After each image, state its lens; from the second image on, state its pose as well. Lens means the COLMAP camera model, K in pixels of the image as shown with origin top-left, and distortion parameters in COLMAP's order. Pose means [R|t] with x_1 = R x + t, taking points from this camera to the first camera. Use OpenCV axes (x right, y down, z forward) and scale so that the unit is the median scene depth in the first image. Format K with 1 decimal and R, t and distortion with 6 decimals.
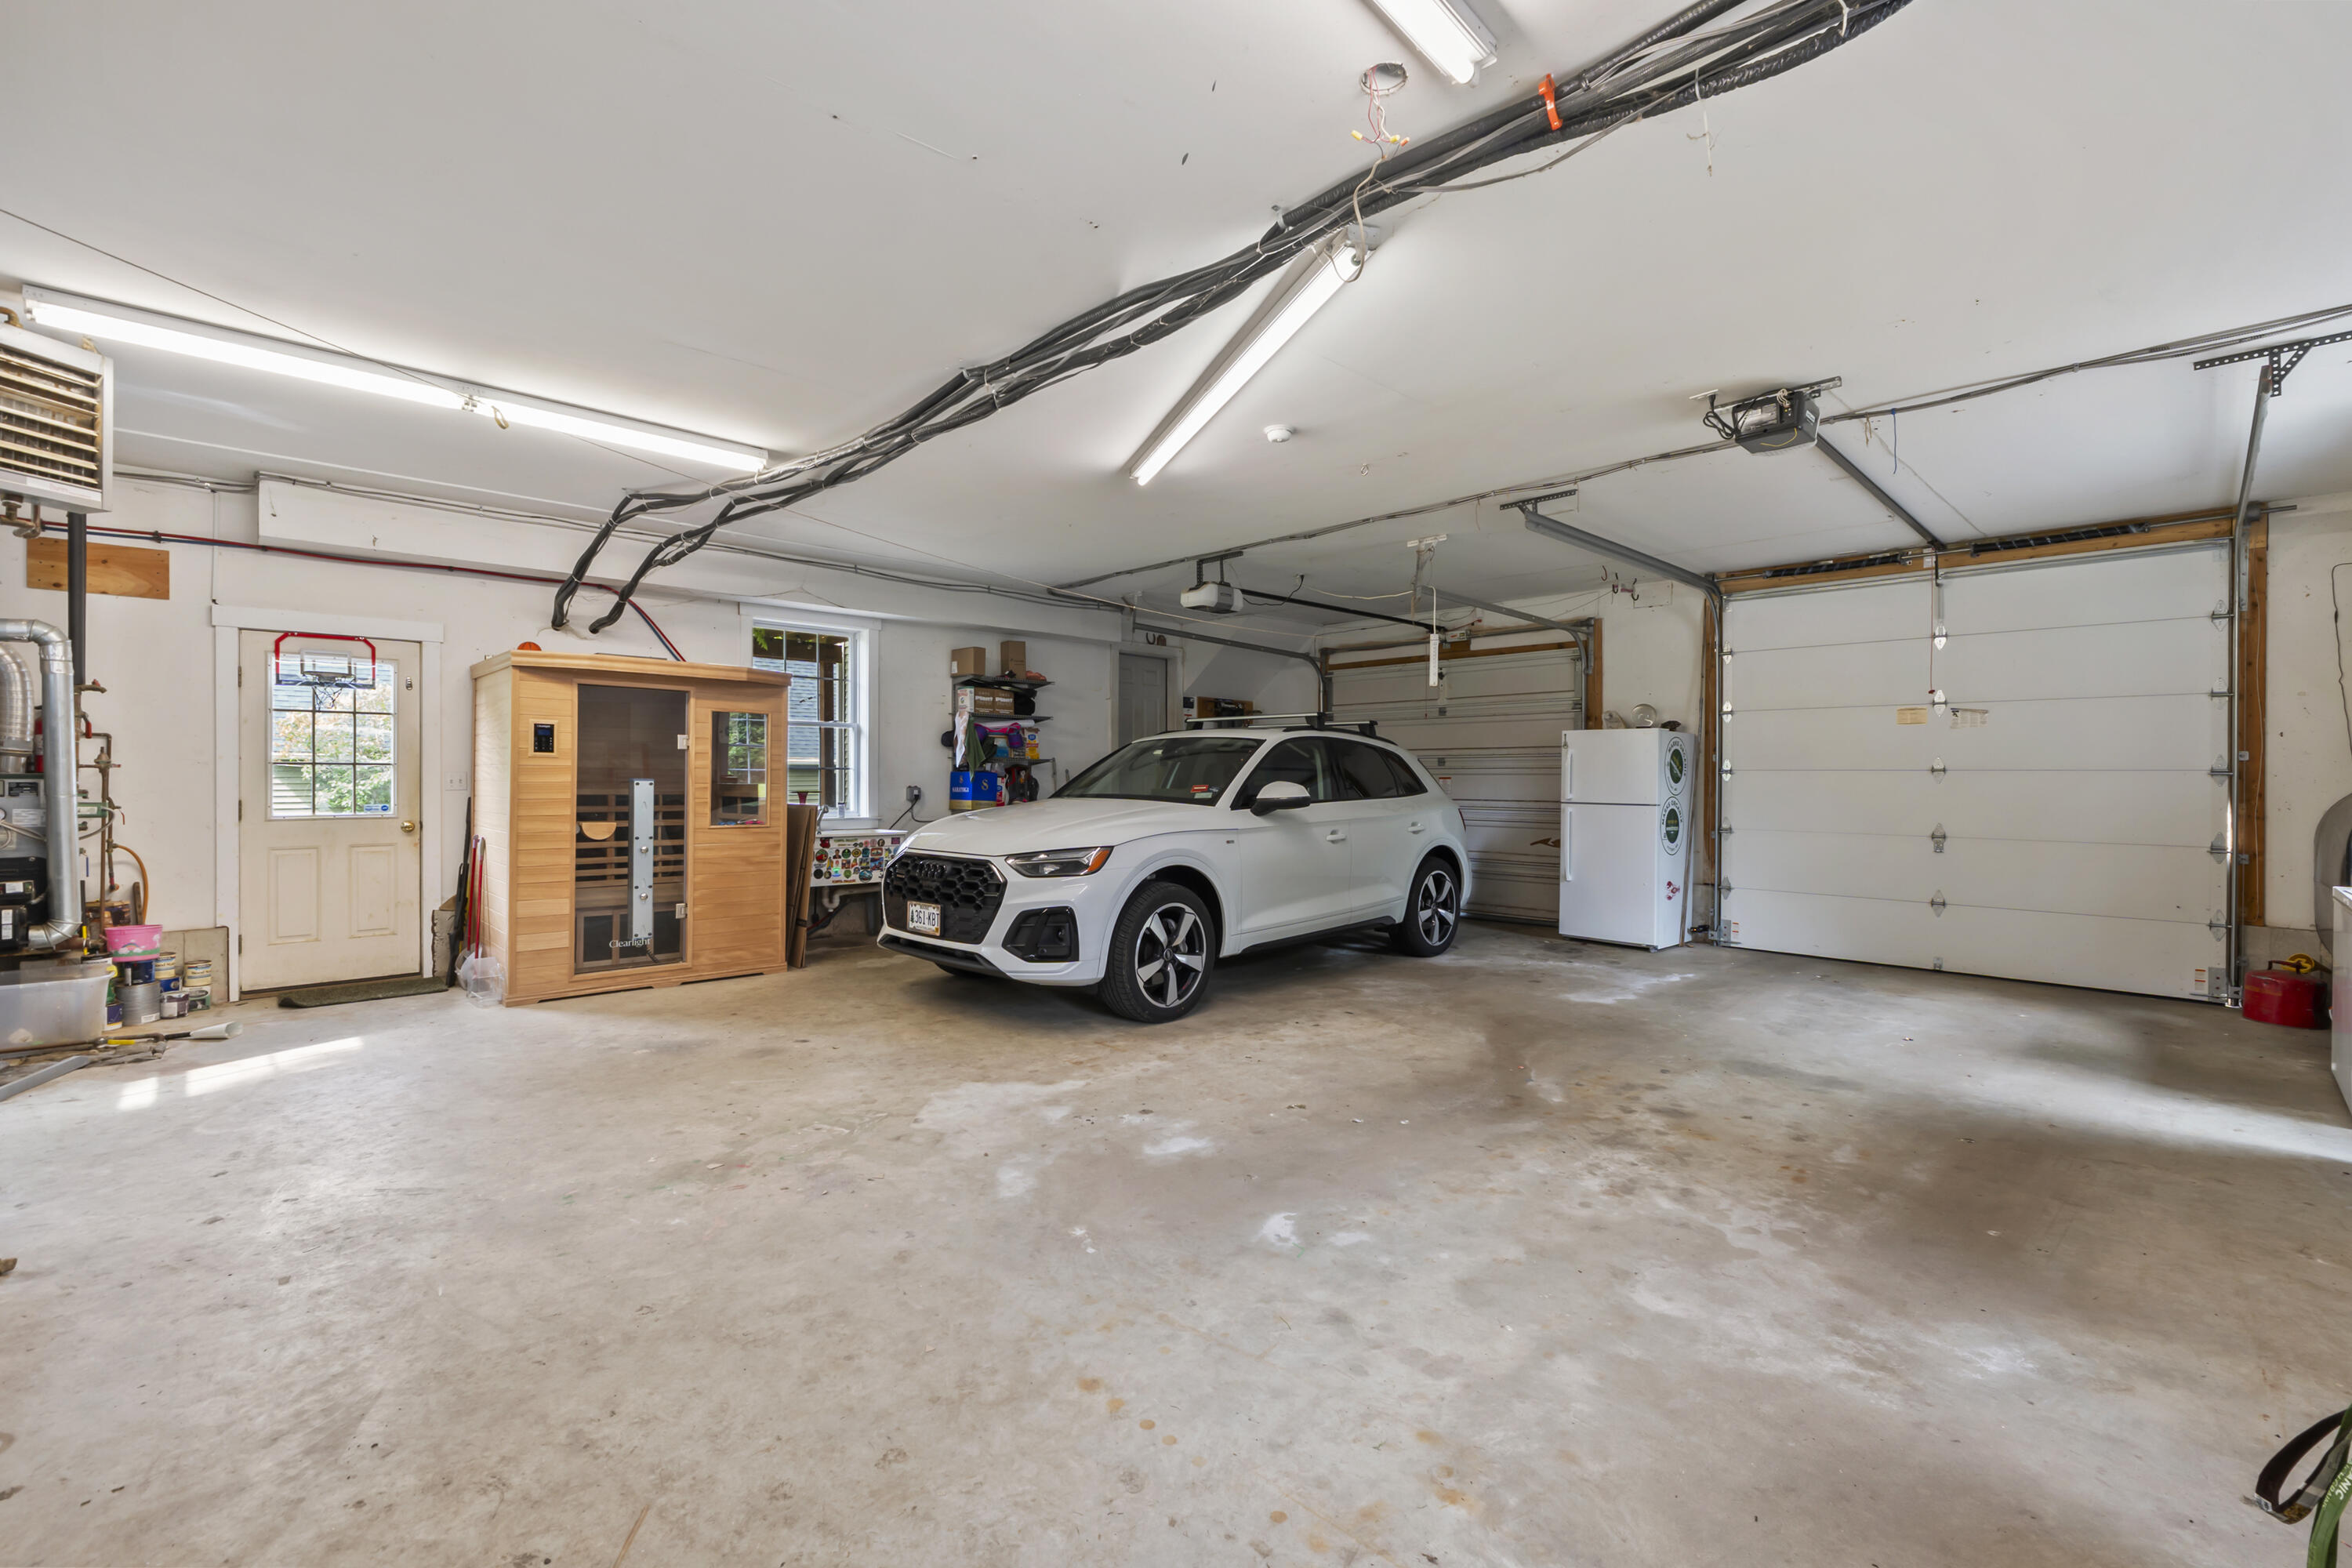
lens RADIAL K [[1022.6, 0, 1168.6], [0, 1022.6, 781.0], [0, 0, 1]] dist [-0.011343, -0.000547]
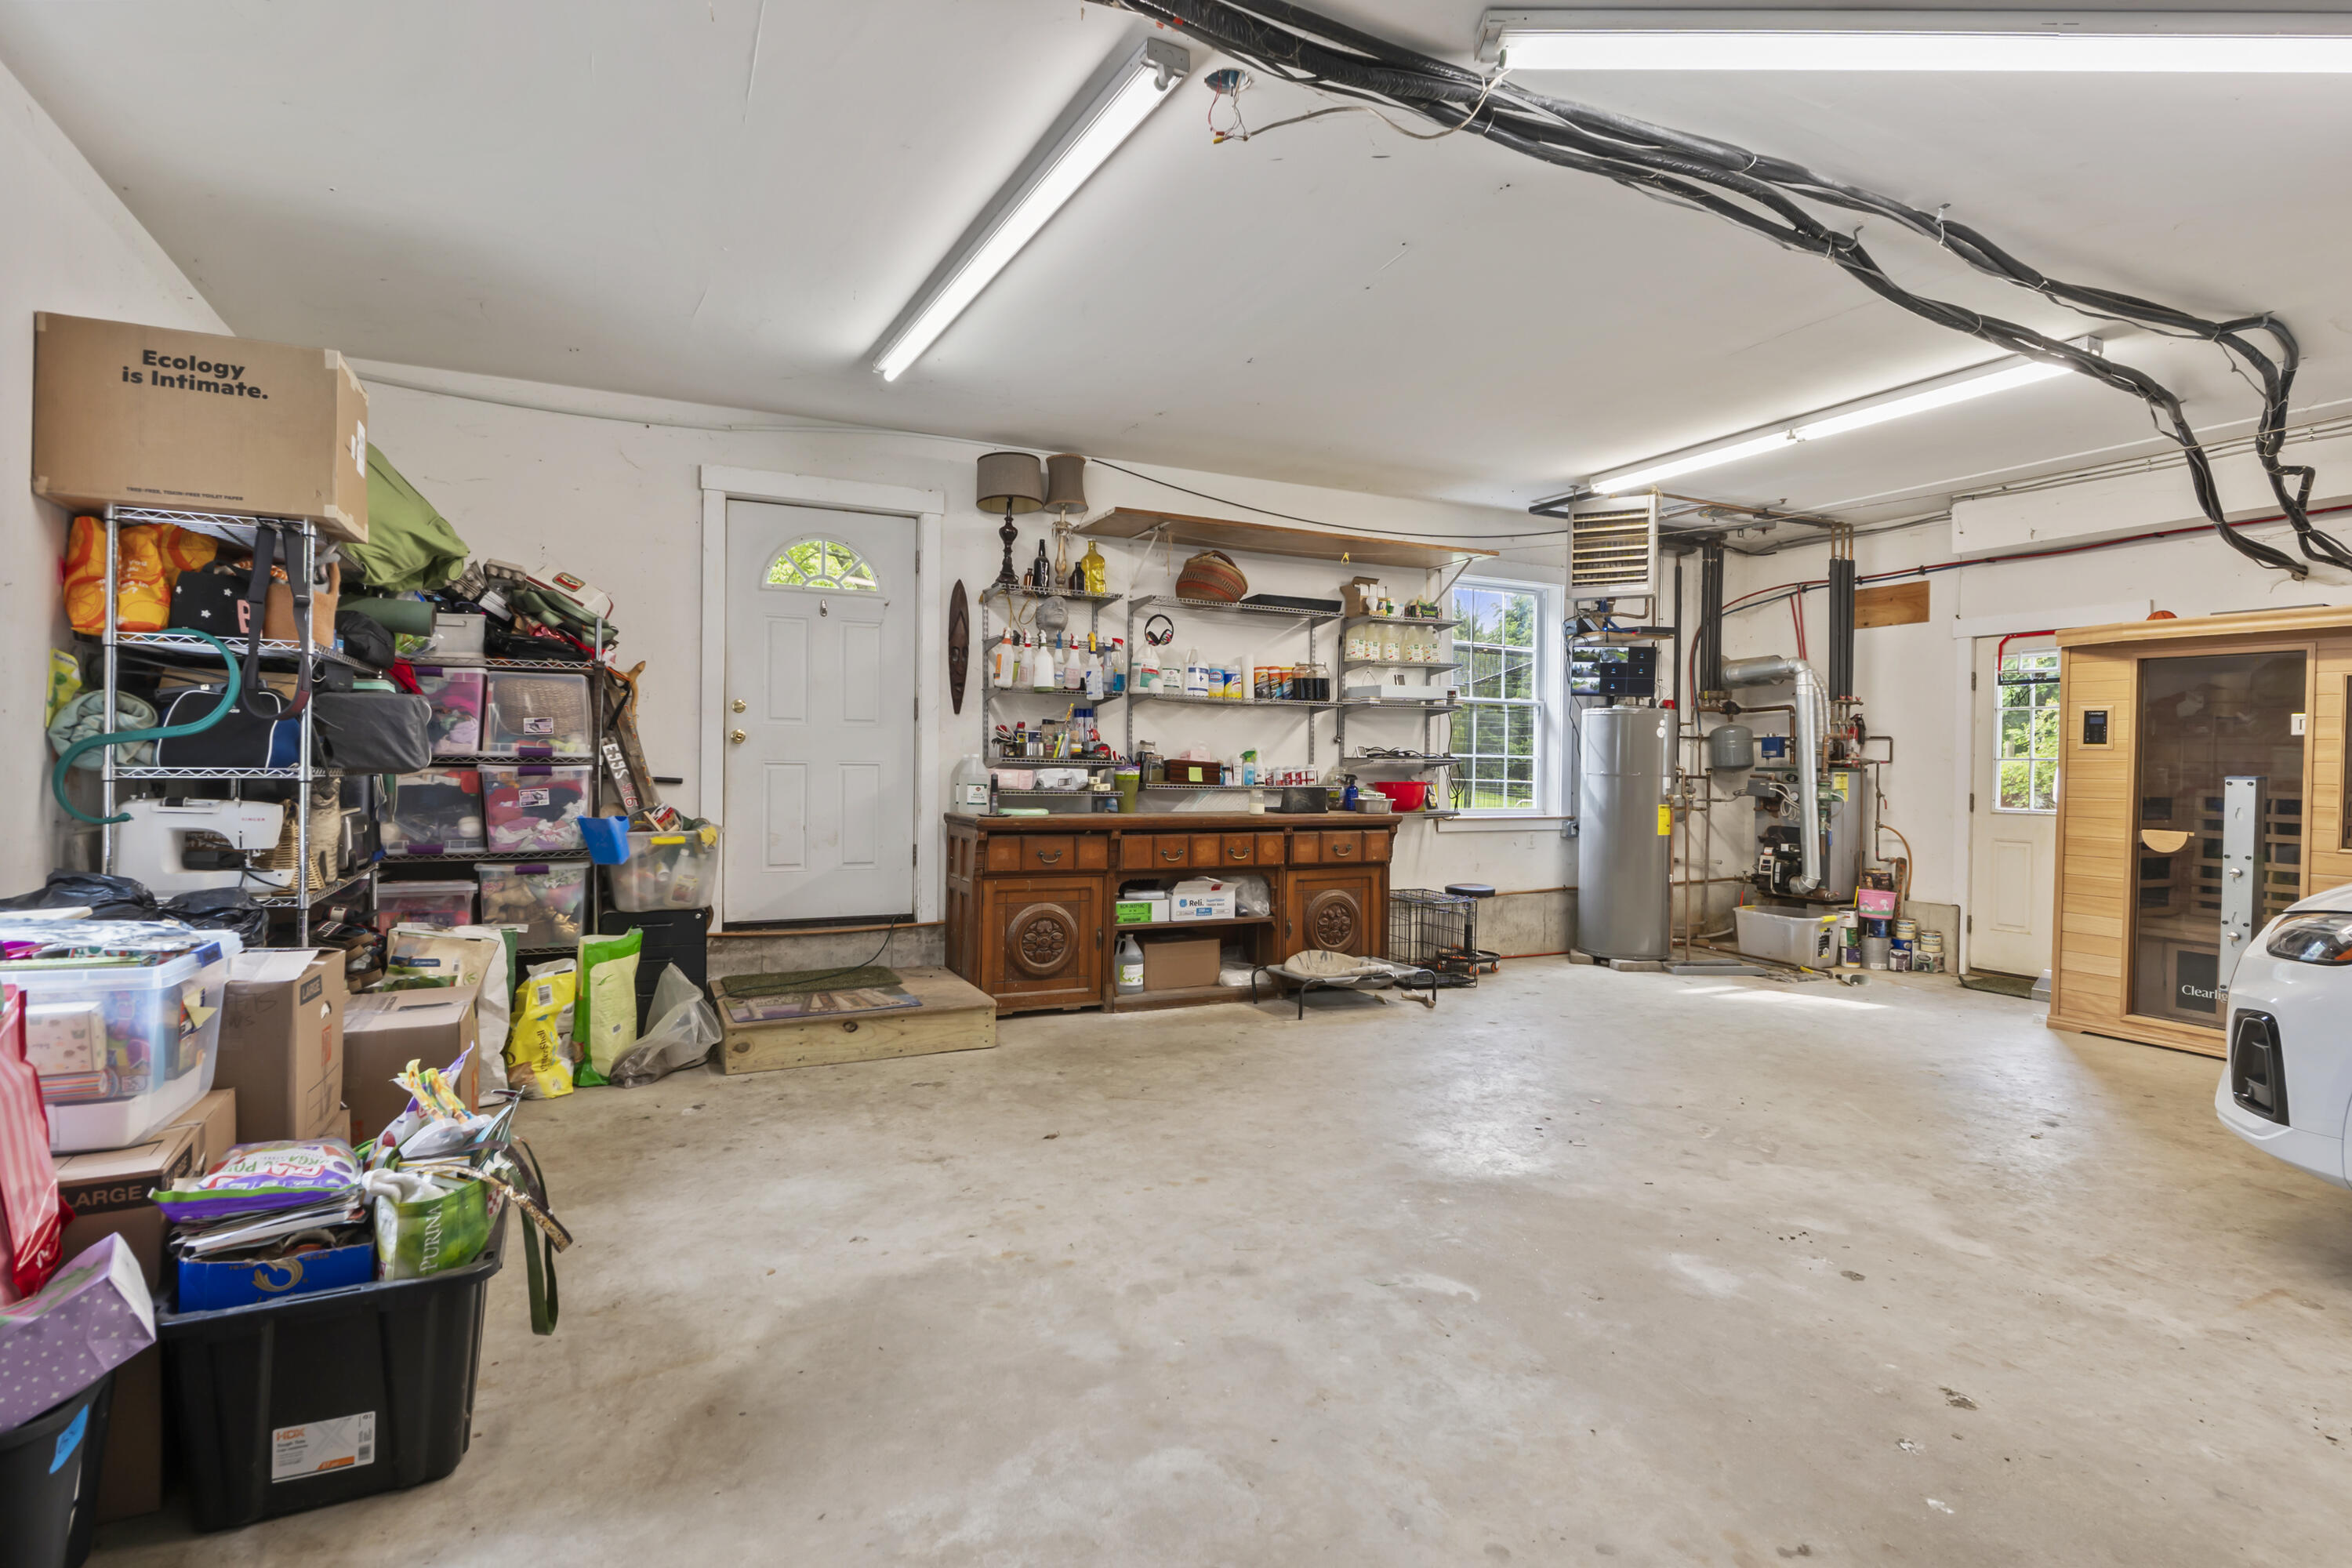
lens RADIAL K [[1266.2, 0, 1172.4], [0, 1266.2, 776.8], [0, 0, 1]] dist [-0.000320, -0.000140]
pose [[-0.344311, 0.003280, -0.938850, 0.885036], [-0.018636, 0.999773, 0.010328, 0.004101], [0.938671, 0.021053, -0.344172, 0.859403]]
